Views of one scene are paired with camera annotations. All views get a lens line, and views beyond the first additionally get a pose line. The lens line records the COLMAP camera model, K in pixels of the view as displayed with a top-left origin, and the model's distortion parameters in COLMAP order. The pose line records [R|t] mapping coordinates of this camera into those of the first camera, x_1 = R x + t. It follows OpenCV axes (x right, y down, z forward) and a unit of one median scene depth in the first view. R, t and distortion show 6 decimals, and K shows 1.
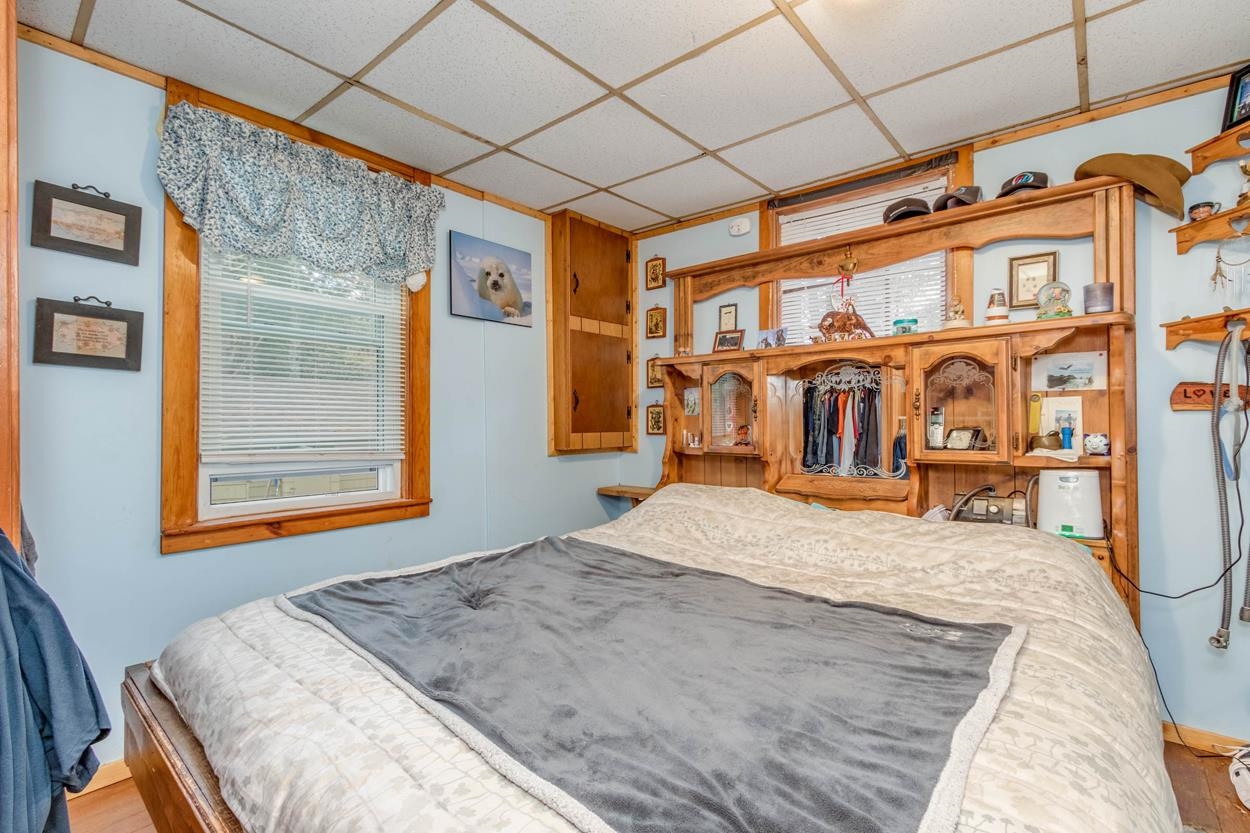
lens RADIAL K [[570.1, 0, 620.3], [0, 570.1, 420.6], [0, 0, 1]] dist [0.001348, 0.000132]
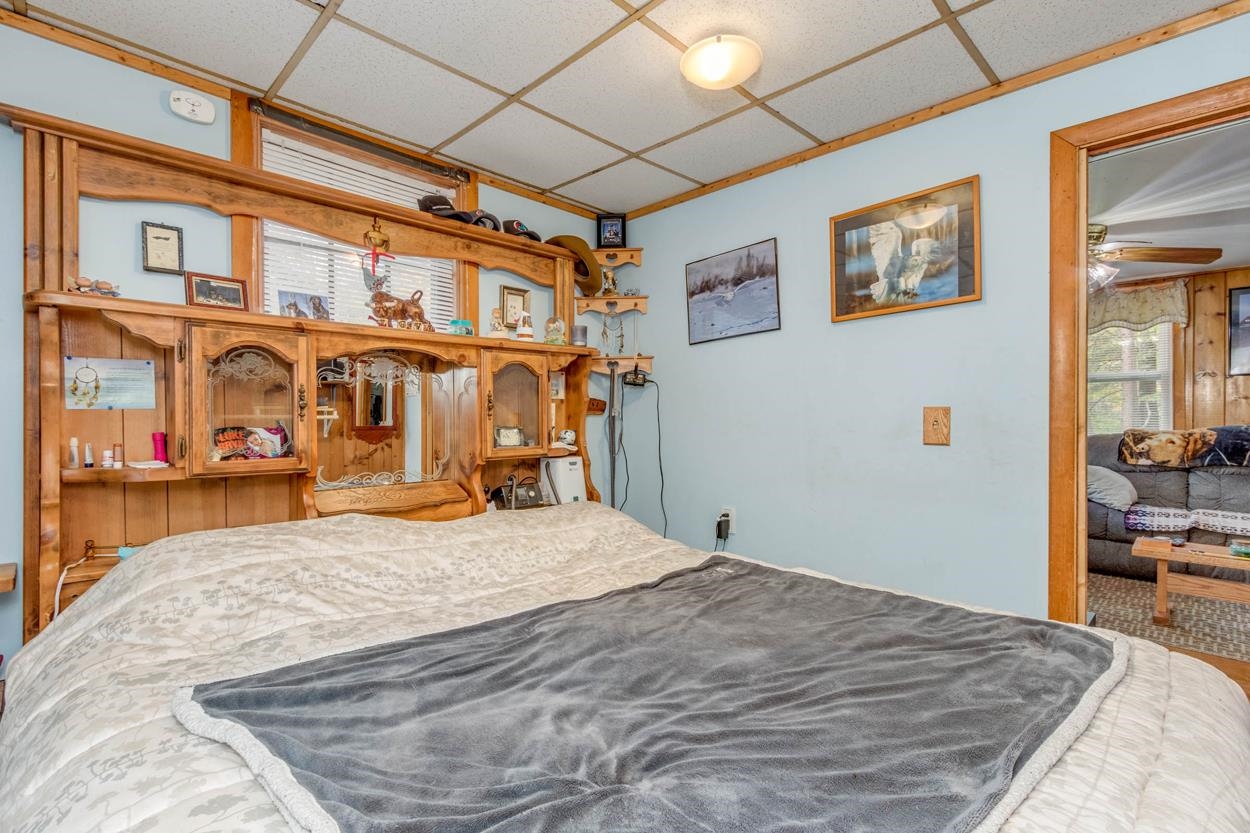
lens RADIAL K [[576.5, 0, 622.4], [0, 576.5, 421.7], [0, 0, 1]] dist [-0.000124, -0.000545]
pose [[0.080021, -0.003625, 0.996787, -0.483696], [-0.004652, 0.999981, 0.004010, -0.003040], [-0.996782, -0.004958, 0.080002, 0.615381]]
